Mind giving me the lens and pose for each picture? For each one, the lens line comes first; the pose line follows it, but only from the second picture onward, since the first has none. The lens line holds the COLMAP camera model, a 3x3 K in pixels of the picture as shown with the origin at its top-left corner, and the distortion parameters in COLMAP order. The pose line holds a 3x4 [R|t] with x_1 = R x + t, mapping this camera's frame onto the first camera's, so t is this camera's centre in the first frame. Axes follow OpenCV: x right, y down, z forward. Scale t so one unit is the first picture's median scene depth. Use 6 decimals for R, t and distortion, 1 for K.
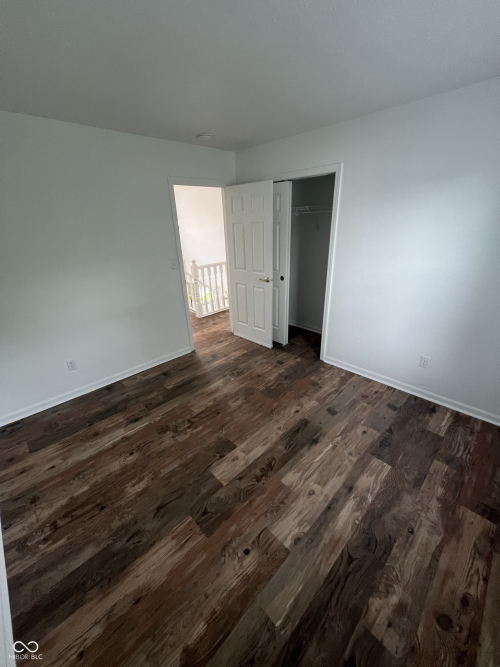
lens RADIAL K [[266.1, 0, 248.6], [0, 266.1, 334.4], [0, 0, 1]] dist [-0.000642, 0.000370]
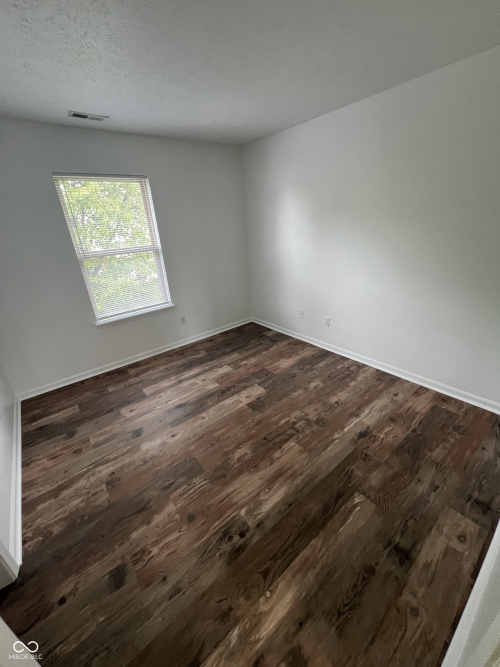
lens RADIAL K [[266.1, 0, 248.6], [0, 266.1, 334.4], [0, 0, 1]] dist [-0.000642, 0.000370]
pose [[-0.991096, 0.045820, 0.125017, -0.205556], [0.122438, 0.682590, 0.720472, -0.597101], [-0.052323, 0.729363, -0.682123, 1.500251]]
